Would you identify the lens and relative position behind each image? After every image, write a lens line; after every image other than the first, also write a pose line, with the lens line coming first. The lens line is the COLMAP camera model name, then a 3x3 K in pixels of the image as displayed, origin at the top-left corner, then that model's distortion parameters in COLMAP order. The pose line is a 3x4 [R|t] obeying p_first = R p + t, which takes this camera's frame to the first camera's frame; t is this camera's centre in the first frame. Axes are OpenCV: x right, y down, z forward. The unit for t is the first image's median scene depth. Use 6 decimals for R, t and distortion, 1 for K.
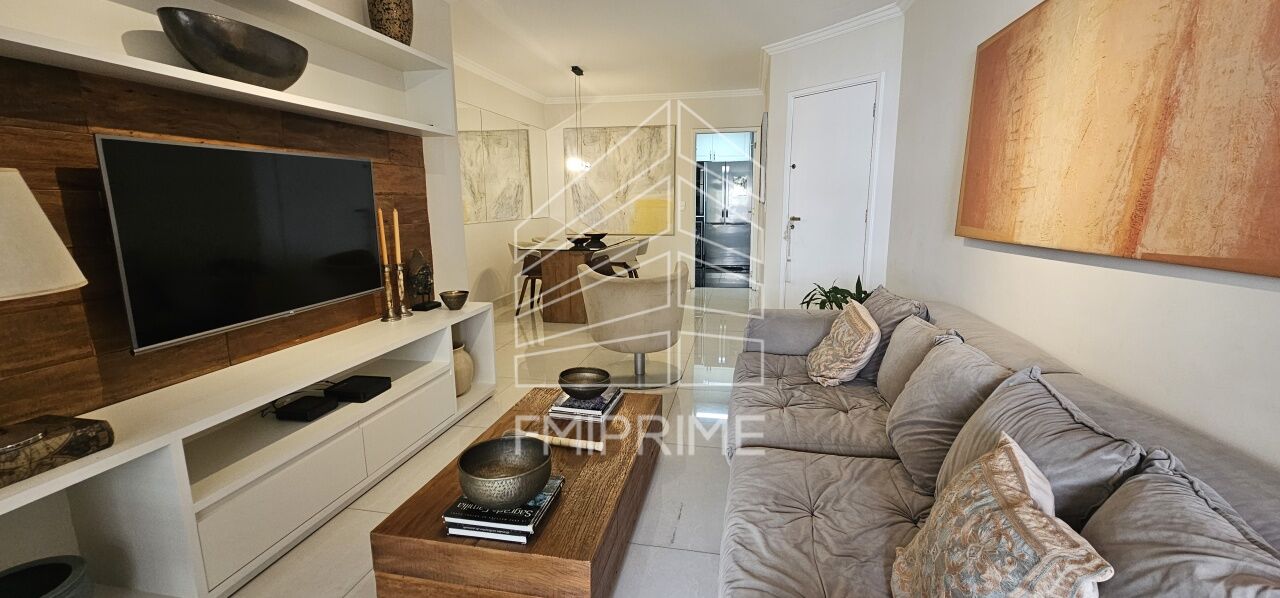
lens RADIAL K [[522.1, 0, 640.0], [0, 522.1, 299.0], [0, 0, 1]] dist [0.000974, 0.000002]
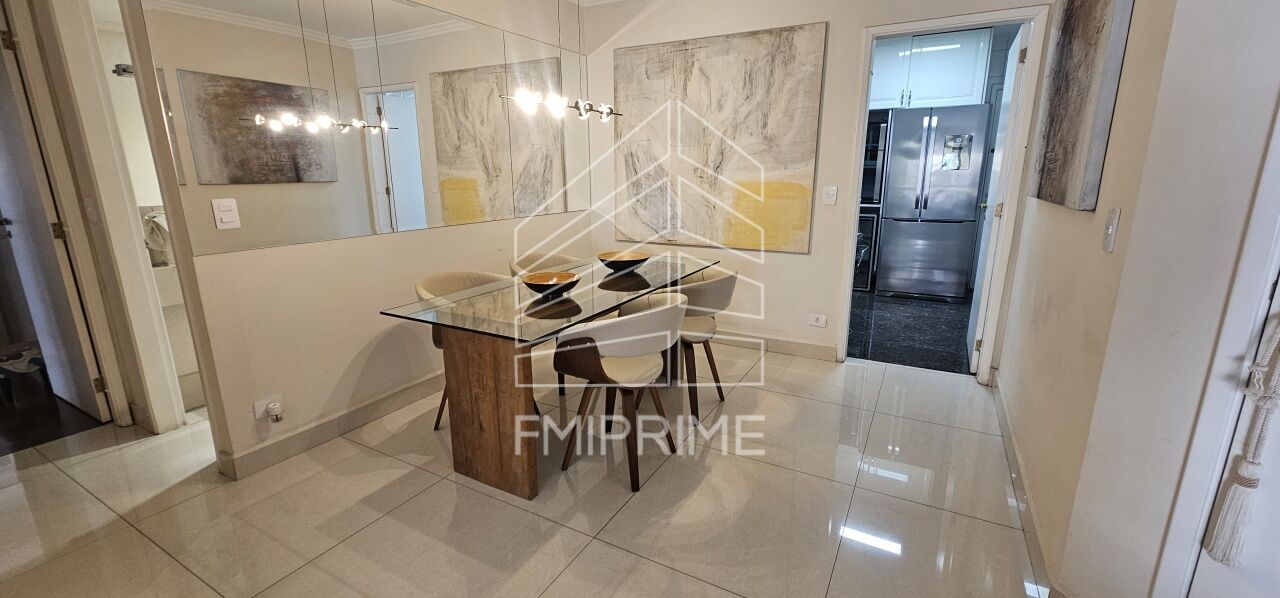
lens RADIAL K [[522.1, 0, 640.0], [0, 522.1, 299.0], [0, 0, 1]] dist [0.000974, 0.000002]
pose [[0.952336, 0.073003, -0.296187, 0.059707], [-0.056015, 0.996282, 0.065455, -0.098298], [0.299864, -0.045745, 0.952885, 0.452783]]
